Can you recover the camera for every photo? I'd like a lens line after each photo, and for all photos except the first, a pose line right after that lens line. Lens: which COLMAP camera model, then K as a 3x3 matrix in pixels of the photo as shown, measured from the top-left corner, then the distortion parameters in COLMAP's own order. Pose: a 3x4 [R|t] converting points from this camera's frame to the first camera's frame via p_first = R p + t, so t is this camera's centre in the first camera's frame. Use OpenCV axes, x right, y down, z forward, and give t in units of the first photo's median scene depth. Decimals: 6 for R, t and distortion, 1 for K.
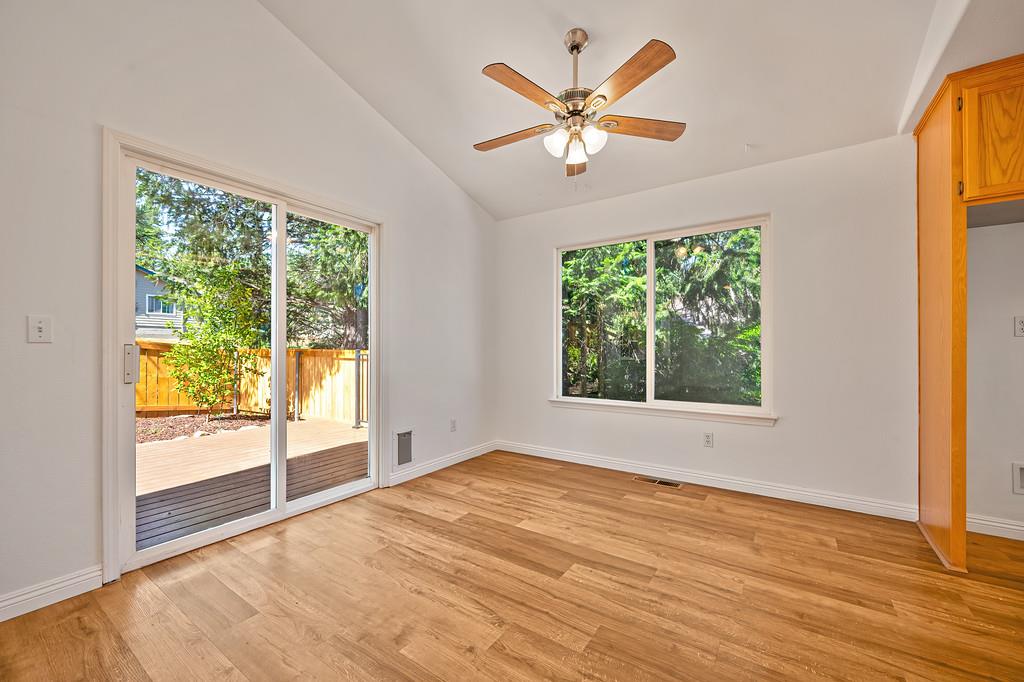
lens RADIAL K [[404.1, 0, 501.6], [0, 404.1, 349.0], [0, 0, 1]] dist [-0.004227, -0.000542]
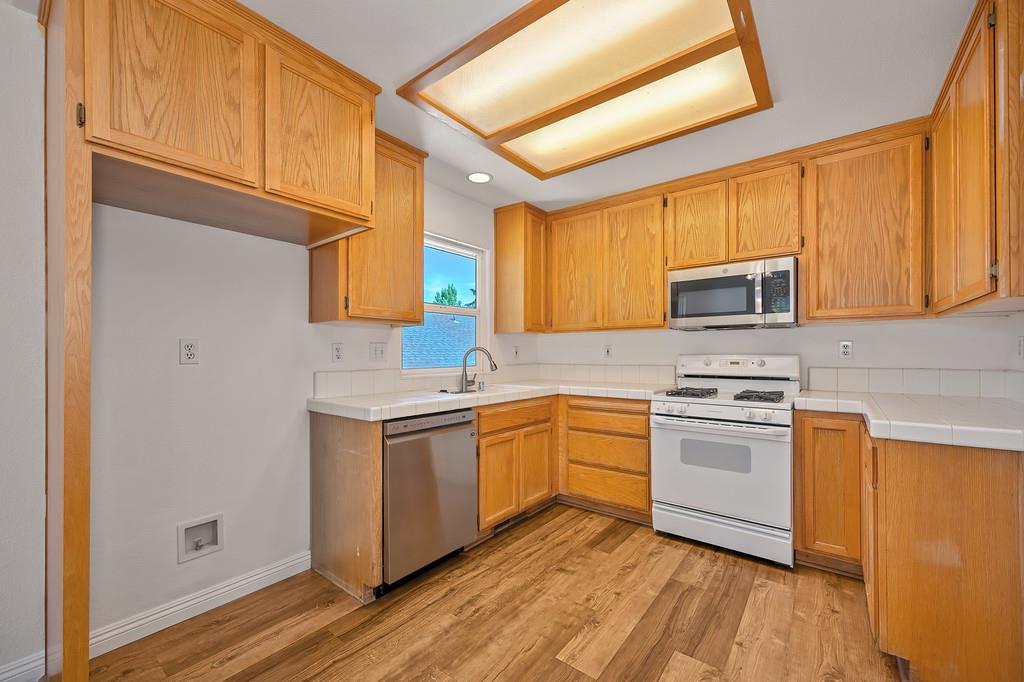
lens RADIAL K [[404.1, 0, 510.4], [0, 404.1, 352.3], [0, 0, 1]] dist [-0.004227, -0.000542]
pose [[0.032413, 0.006760, 0.999452, 0.418562], [0.010894, 0.999915, -0.007117, -0.033810], [-0.999415, 0.011118, 0.032337, 0.261636]]
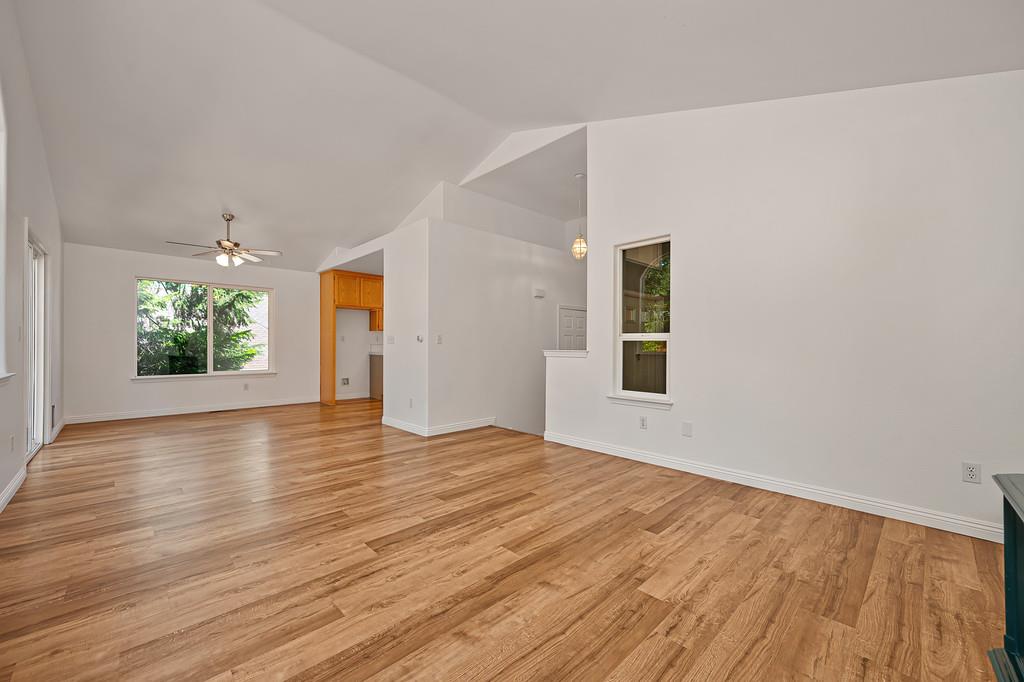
lens RADIAL K [[404.1, 0, 526.7], [0, 404.1, 340.3], [0, 0, 1]] dist [-0.004227, -0.000542]
pose [[0.174536, 0.010246, 0.984598, -1.680696], [0.003800, 0.999931, -0.011080, 0.007836], [-0.984643, 0.005675, 0.174485, -1.067704]]
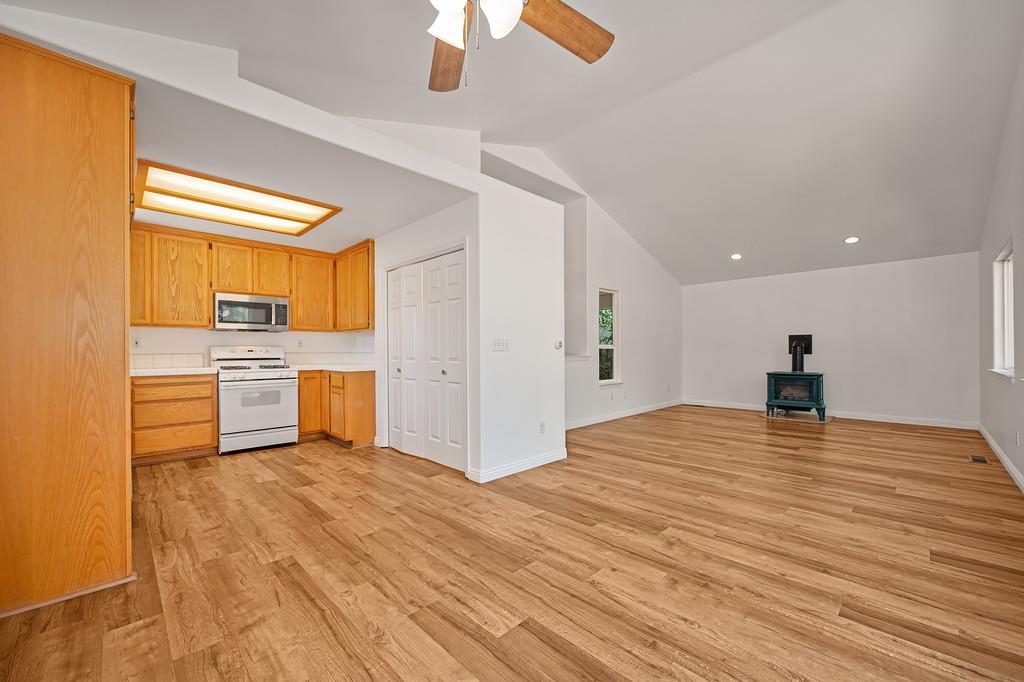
lens RADIAL K [[404.1, 0, 518.1], [0, 404.1, 350.6], [0, 0, 1]] dist [-0.004227, -0.000542]
pose [[-0.988600, 0.006593, 0.150421, 0.020116], [0.007474, 0.999958, 0.005296, -0.009621], [-0.150380, 0.006360, -0.988608, 1.321332]]
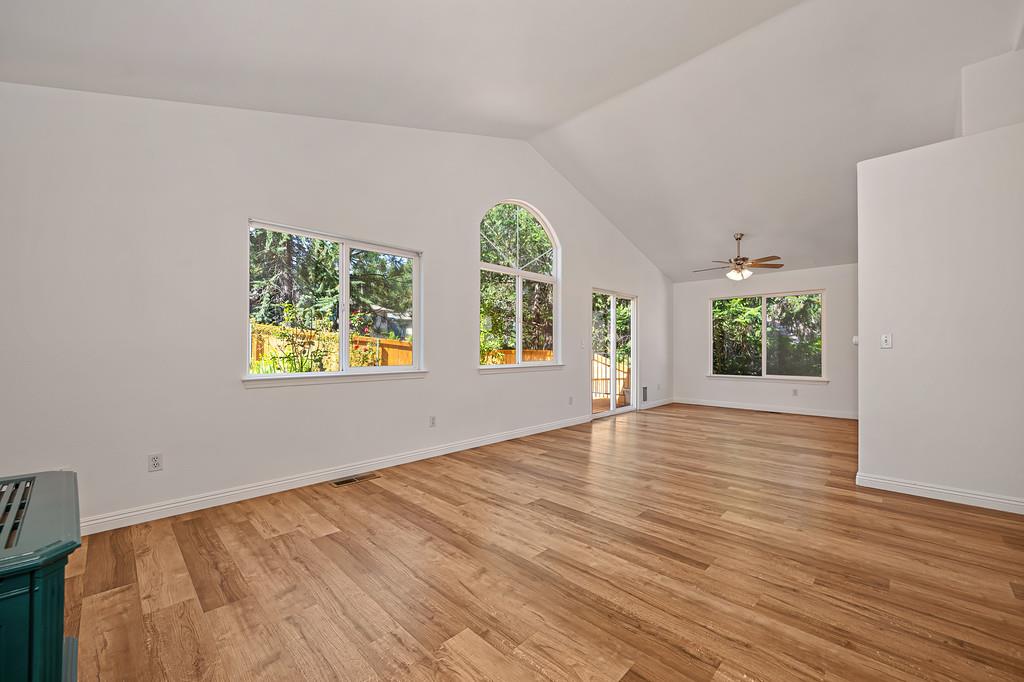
lens RADIAL K [[404.1, 0, 504.7], [0, 404.1, 348.2], [0, 0, 1]] dist [-0.004227, -0.000542]
pose [[0.984733, 0.000294, -0.174072, -0.793515], [-0.001613, 0.999971, -0.007440, 0.010324], [0.174065, 0.007607, 0.984705, -1.728577]]
